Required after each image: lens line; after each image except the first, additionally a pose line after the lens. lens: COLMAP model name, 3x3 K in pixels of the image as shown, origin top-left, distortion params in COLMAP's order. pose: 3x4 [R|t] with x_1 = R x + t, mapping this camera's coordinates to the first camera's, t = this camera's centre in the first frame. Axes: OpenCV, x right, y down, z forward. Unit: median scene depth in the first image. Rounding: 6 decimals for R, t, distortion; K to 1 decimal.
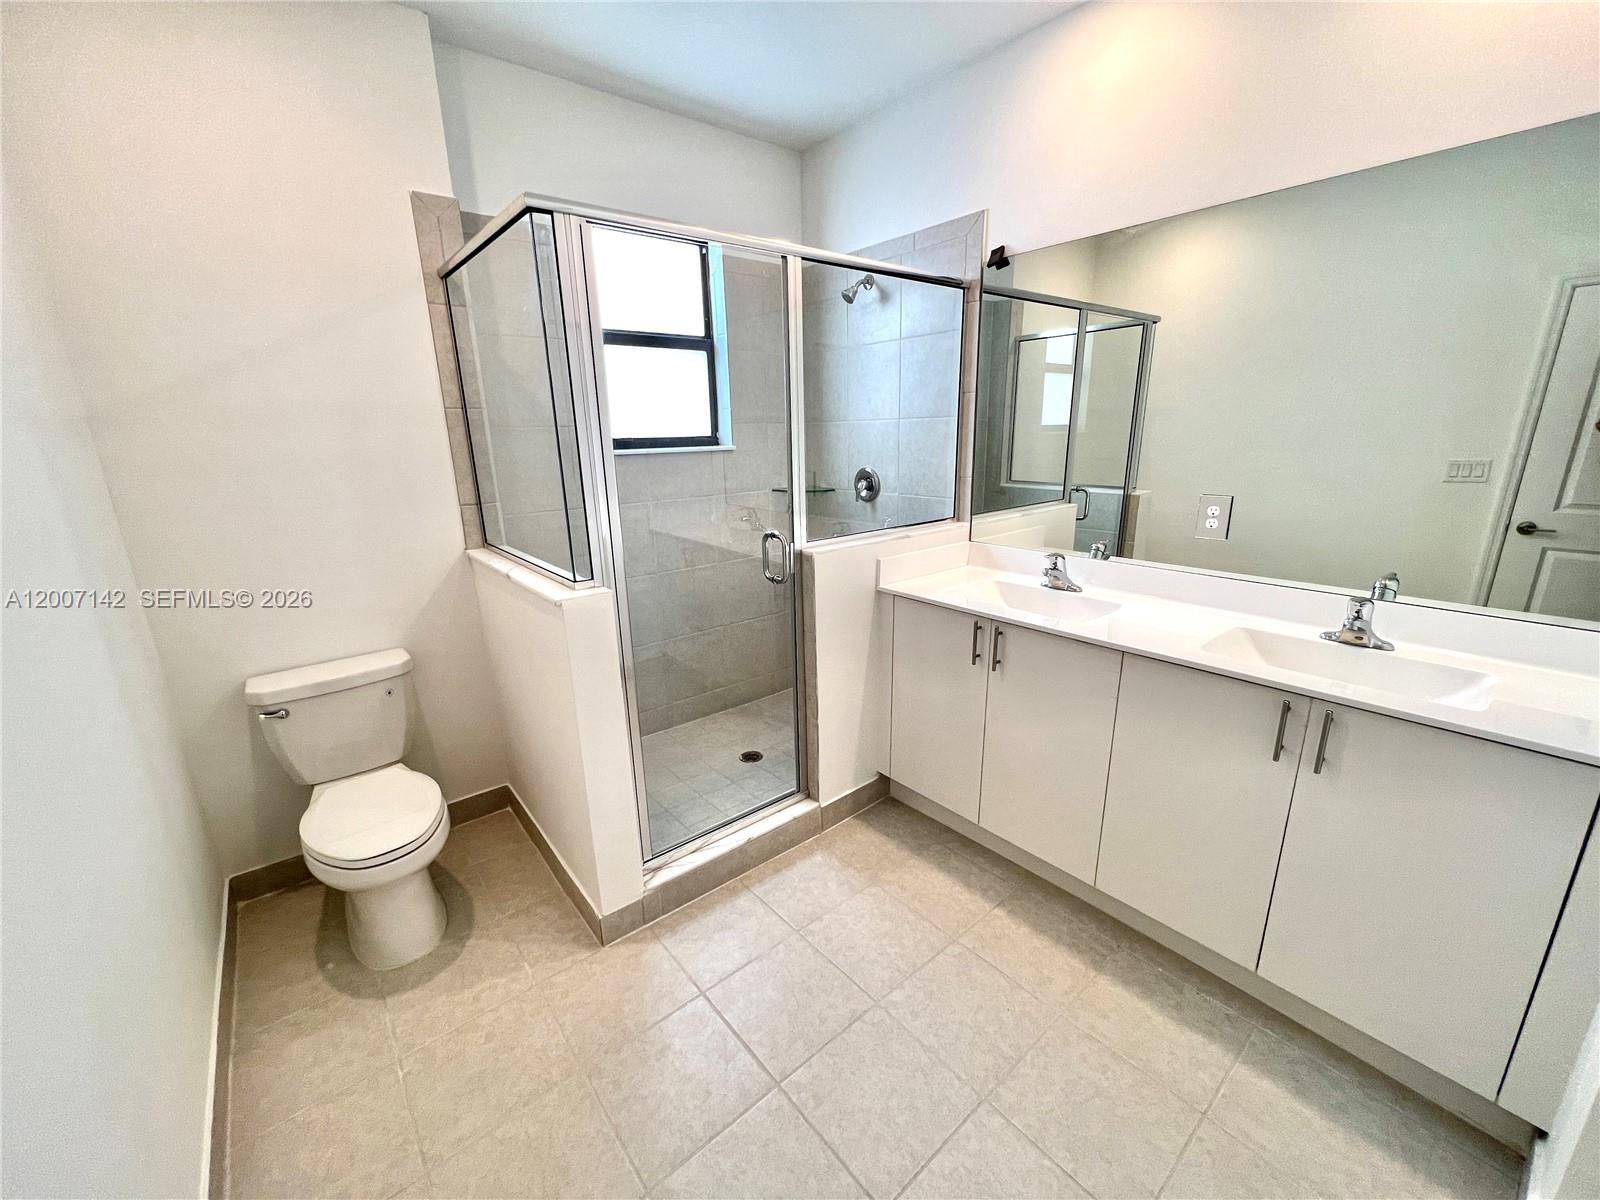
lens RADIAL K [[639.8, 0, 801.4], [0, 639.8, 603.2], [0, 0, 1]] dist [-0.001380, -0.000147]
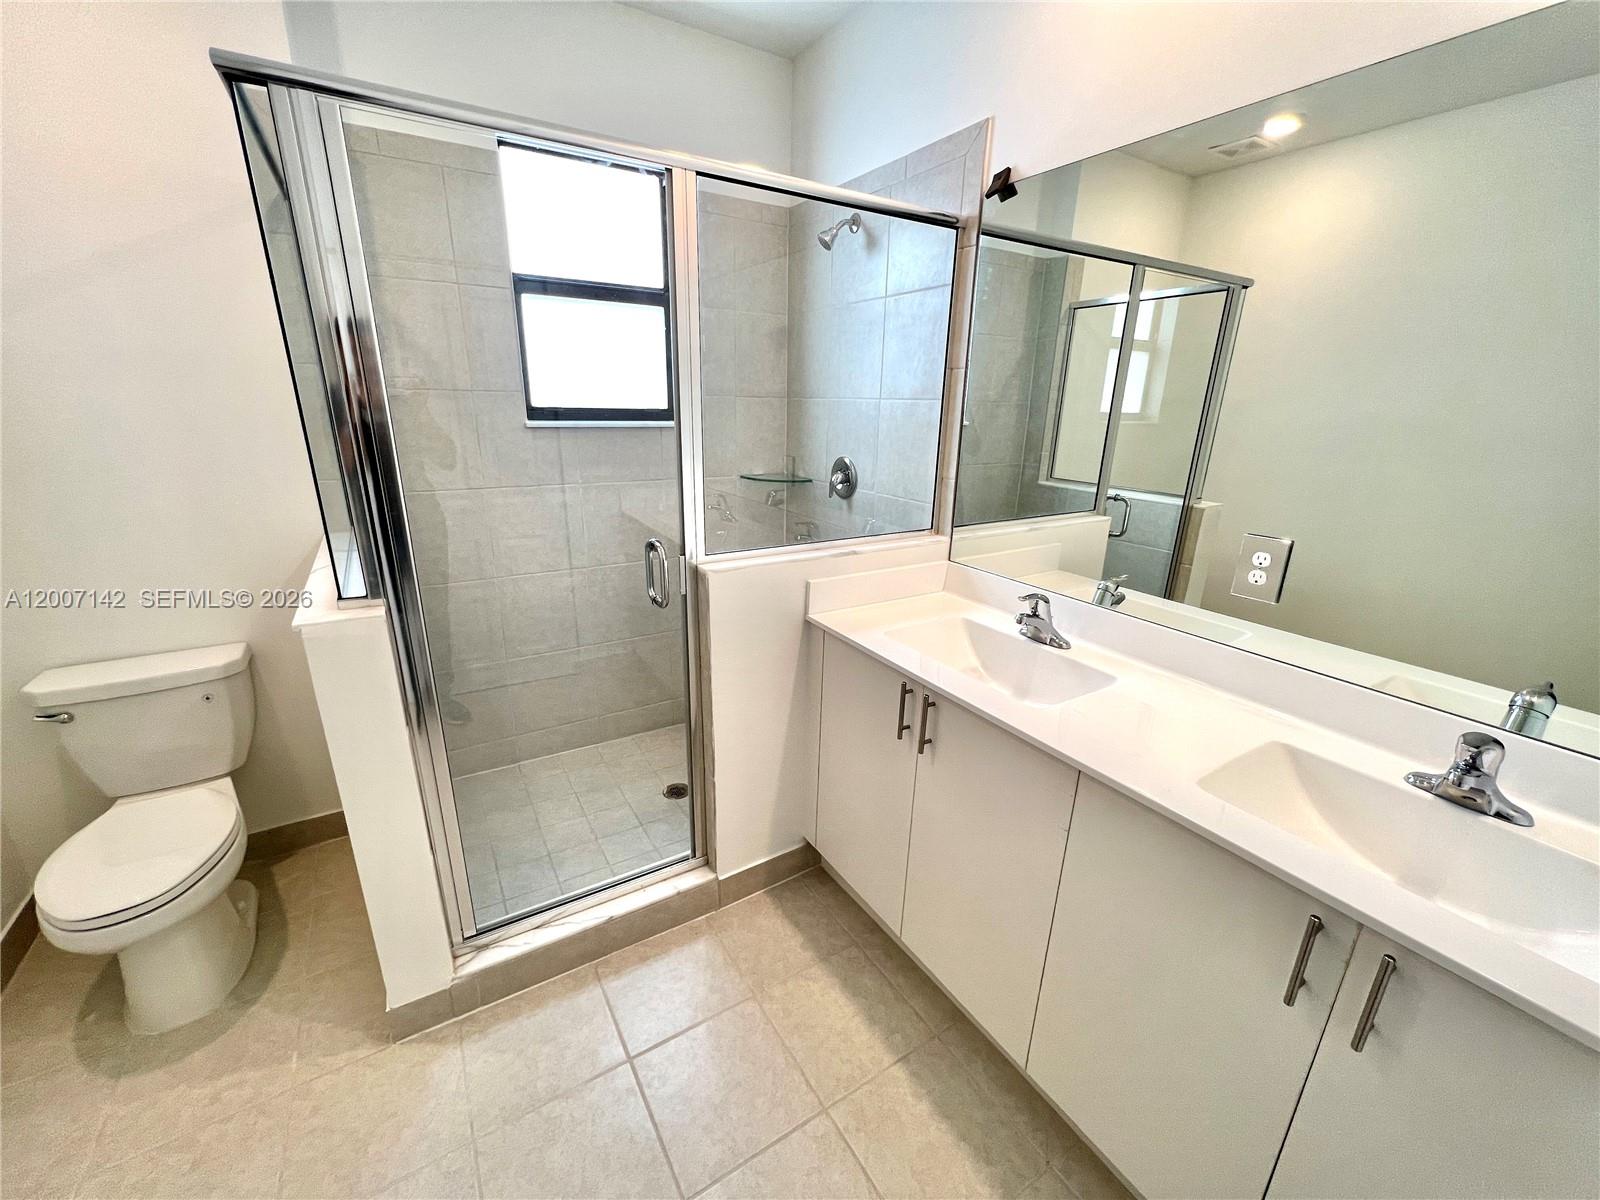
lens RADIAL K [[639.8, 0, 801.4], [0, 639.8, 603.2], [0, 0, 1]] dist [-0.001380, -0.000147]
pose [[0.990300, 0.081107, -0.112818, 0.200659], [-0.076254, 0.995995, 0.046688, -0.076841], [0.116153, -0.037632, 0.992518, 0.224152]]
